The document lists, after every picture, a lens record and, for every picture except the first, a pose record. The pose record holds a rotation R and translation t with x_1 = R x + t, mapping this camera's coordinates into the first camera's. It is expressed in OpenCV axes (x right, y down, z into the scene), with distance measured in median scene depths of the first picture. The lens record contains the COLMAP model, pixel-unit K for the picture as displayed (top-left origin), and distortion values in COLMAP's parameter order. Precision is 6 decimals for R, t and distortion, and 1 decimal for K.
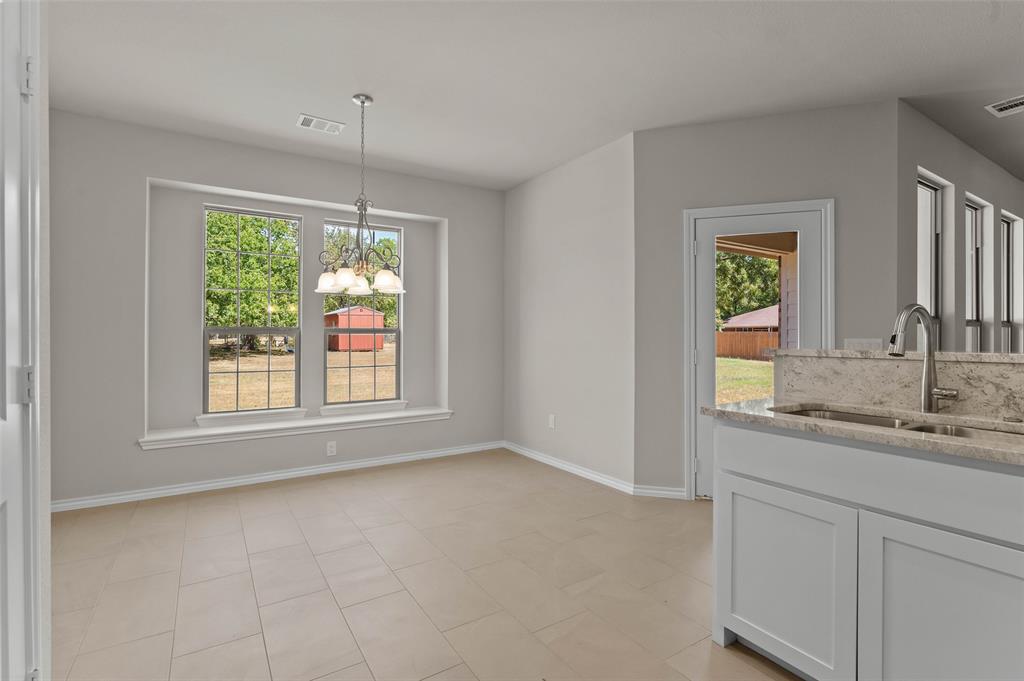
lens RADIAL K [[479.1, 0, 506.5], [0, 479.1, 333.5], [0, 0, 1]] dist [-0.009177, 0.001770]
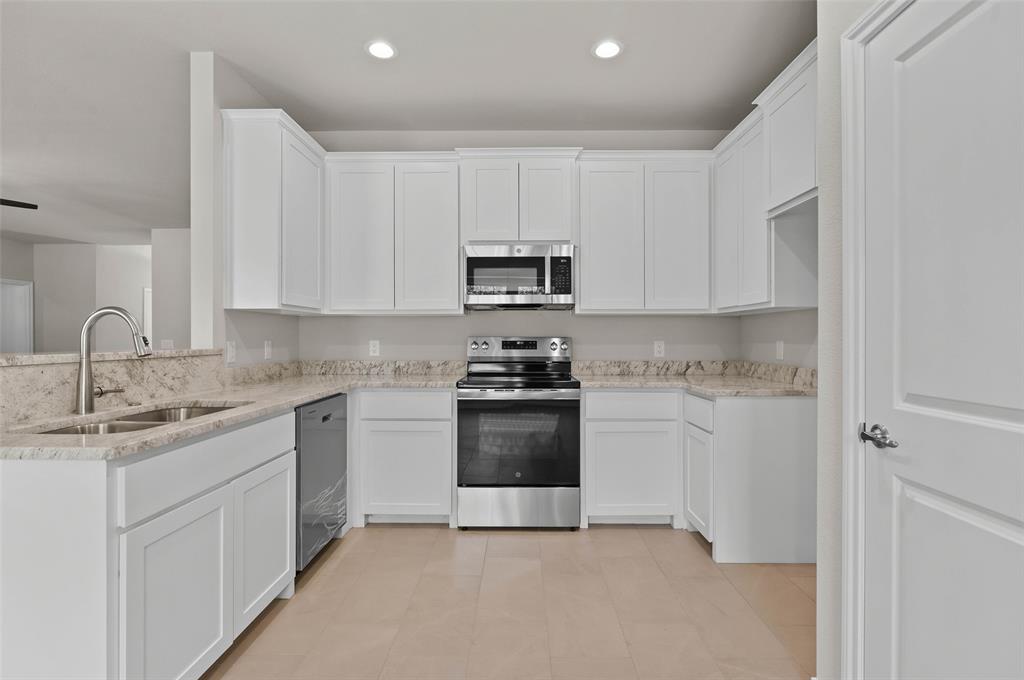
lens RADIAL K [[479.1, 0, 511.2], [0, 479.1, 339.3], [0, 0, 1]] dist [-0.009177, 0.001770]
pose [[-0.840904, -0.000600, 0.541184, -0.363805], [-0.001248, 0.999999, -0.000832, 0.006692], [-0.541183, -0.001375, -0.840904, 1.169135]]
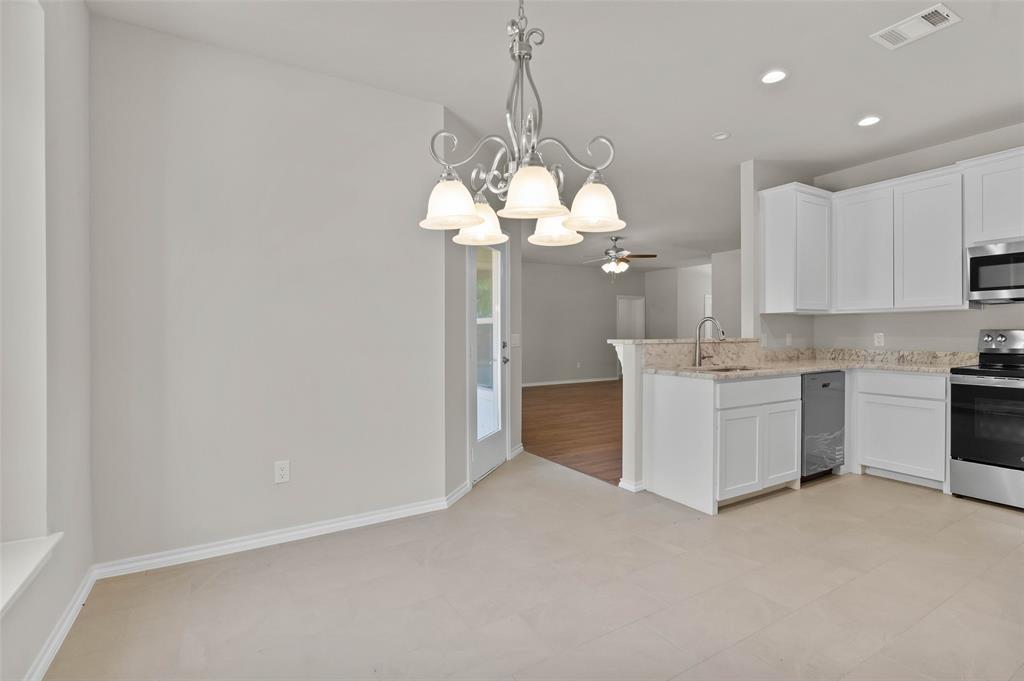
lens RADIAL K [[479.1, 0, 521.0], [0, 479.1, 335.9], [0, 0, 1]] dist [-0.009177, 0.001770]
pose [[0.011482, -0.006509, 0.999913, -1.153873], [0.000195, 0.999979, 0.006507, 0.008554], [-0.999934, 0.000120, 0.011483, 1.543070]]
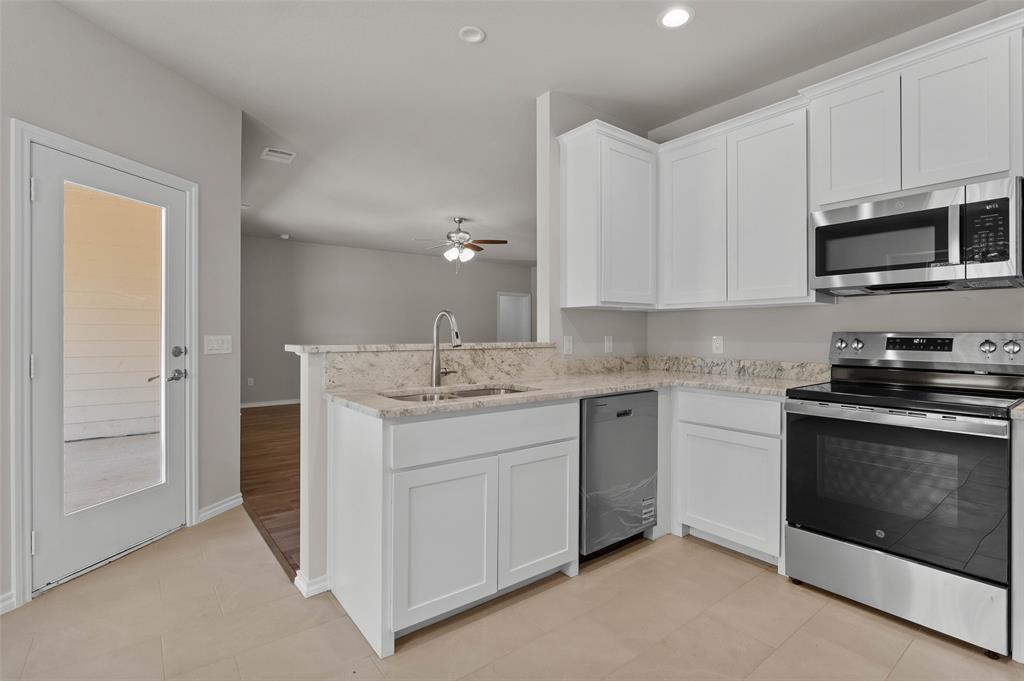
lens RADIAL K [[479.1, 0, 518.7], [0, 479.1, 332.6], [0, 0, 1]] dist [-0.009177, 0.001770]
pose [[-0.115039, 0.001293, 0.993360, -0.492931], [-0.005207, 0.999985, -0.001905, 0.005200], [-0.993347, -0.005392, -0.115030, 0.789621]]
